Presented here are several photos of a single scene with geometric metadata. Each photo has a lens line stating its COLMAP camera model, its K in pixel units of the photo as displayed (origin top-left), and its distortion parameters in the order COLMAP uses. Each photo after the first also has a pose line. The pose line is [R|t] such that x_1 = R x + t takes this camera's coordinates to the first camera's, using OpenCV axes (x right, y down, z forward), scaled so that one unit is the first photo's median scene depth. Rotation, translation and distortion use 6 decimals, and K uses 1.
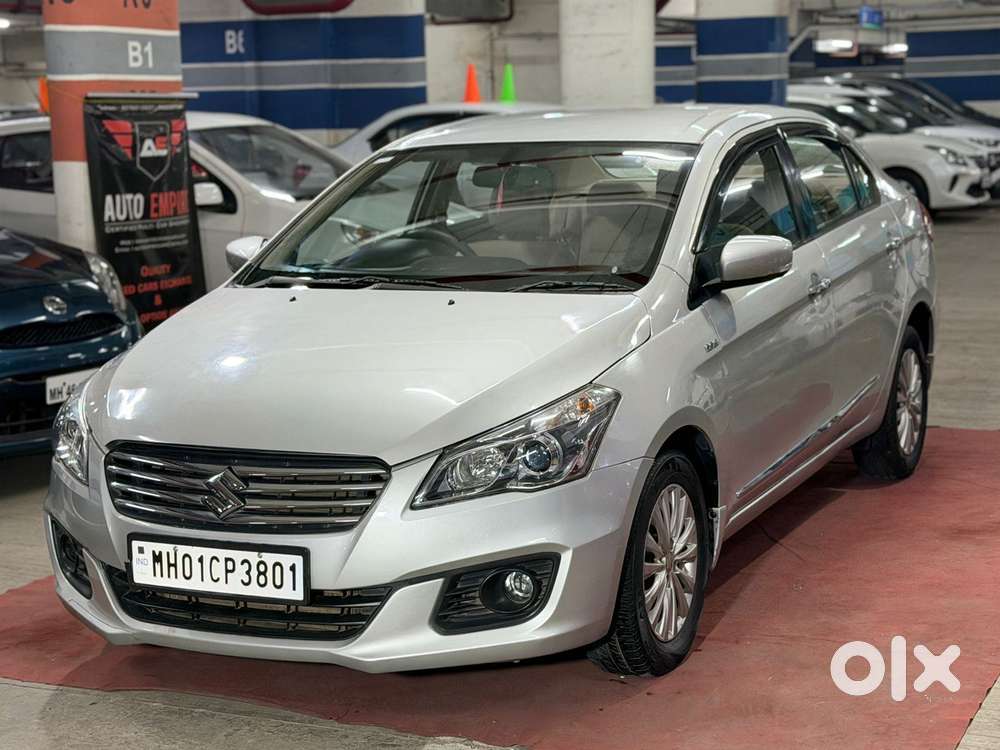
lens RADIAL K [[1797.6, 0, 498.0], [0, 1797.6, 372.5], [0, 0, 1]] dist [0.115397, 0.000000]
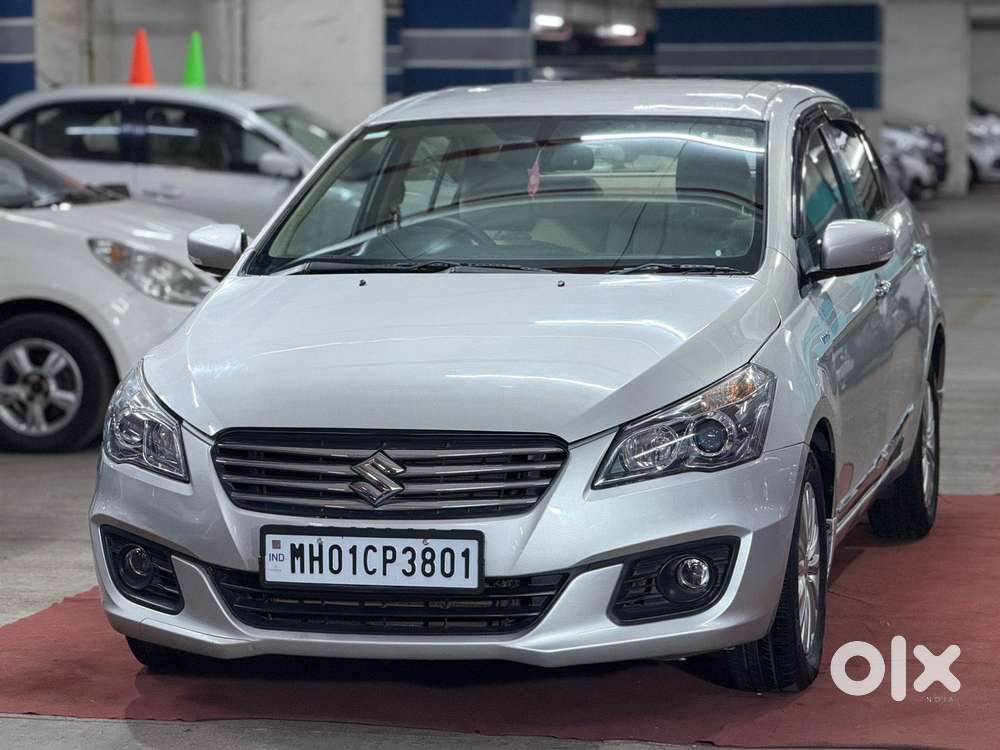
lens RADIAL K [[2983.7, 0, 498.1], [0, 2983.7, 380.8], [0, 0, 1]] dist [0.219994, 0.000000]
pose [[0.979393, 0.002222, 0.201951, -0.400311], [0.009575, 0.998304, -0.057423, 0.105862], [-0.201736, 0.058173, 0.977711, -0.503064]]
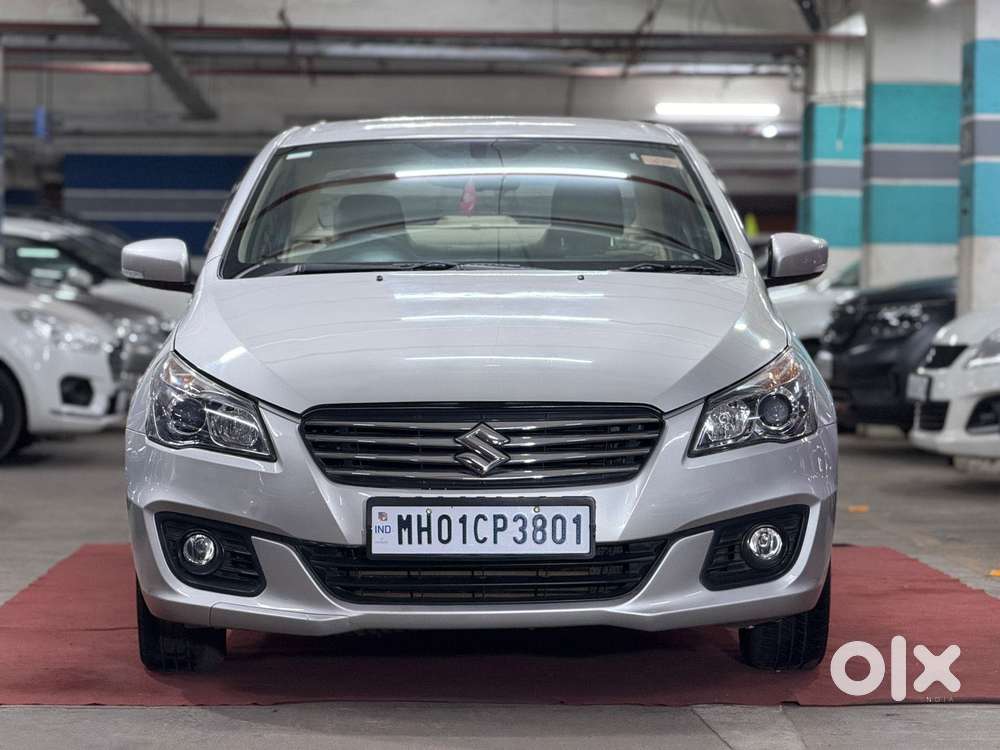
lens RADIAL K [[2983.7, 0, 499.1], [0, 2983.7, 370.0], [0, 0, 1]] dist [0.219994, 0.000000]
pose [[0.896180, 0.015380, 0.443424, -0.832650], [0.041046, 0.992240, -0.117371, 0.208837], [-0.441788, 0.123386, 0.888594, -0.382228]]
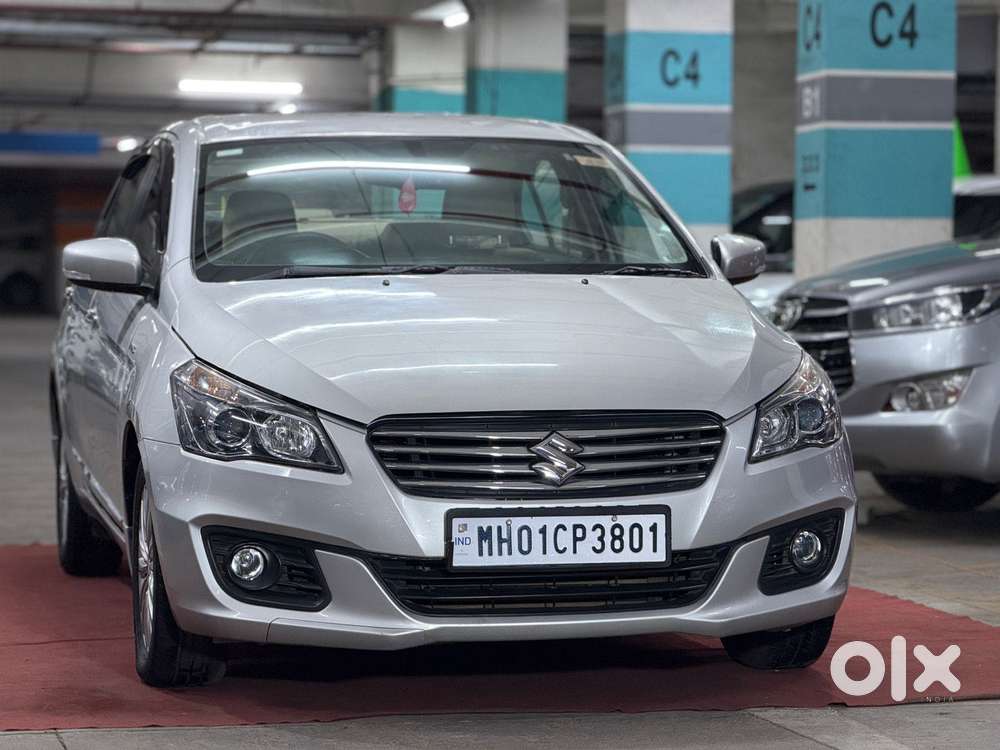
lens RADIAL K [[2983.7, 0, 497.6], [0, 2983.7, 374.9], [0, 0, 1]] dist [0.219994, 0.000000]
pose [[0.786437, 0.004475, 0.617655, -1.126341], [0.068754, 0.993125, -0.094737, 0.168128], [-0.613832, 0.116970, 0.780723, -0.182317]]
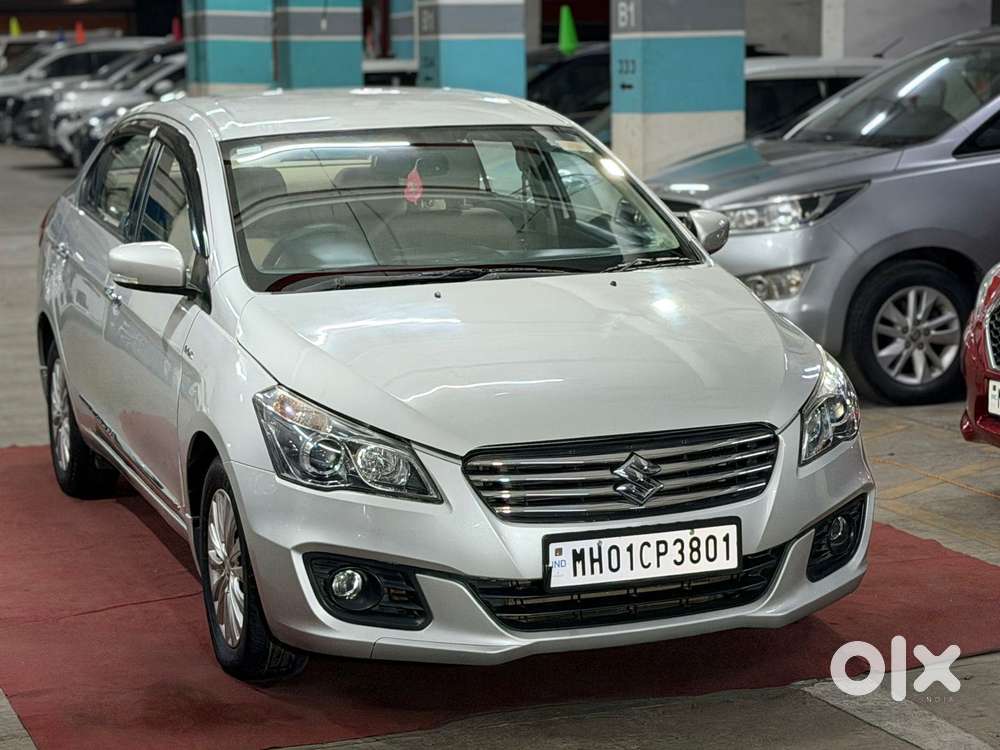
lens RADIAL K [[2287.3, 0, 515.8], [0, 2287.3, 345.3], [0, 0, 1]] dist [0.109289, 0.000000]
pose [[0.696463, -0.081867, 0.712907, -1.097208], [0.106169, 0.994293, 0.010460, -0.026771], [-0.709695, 0.068404, 0.701180, 0.158392]]
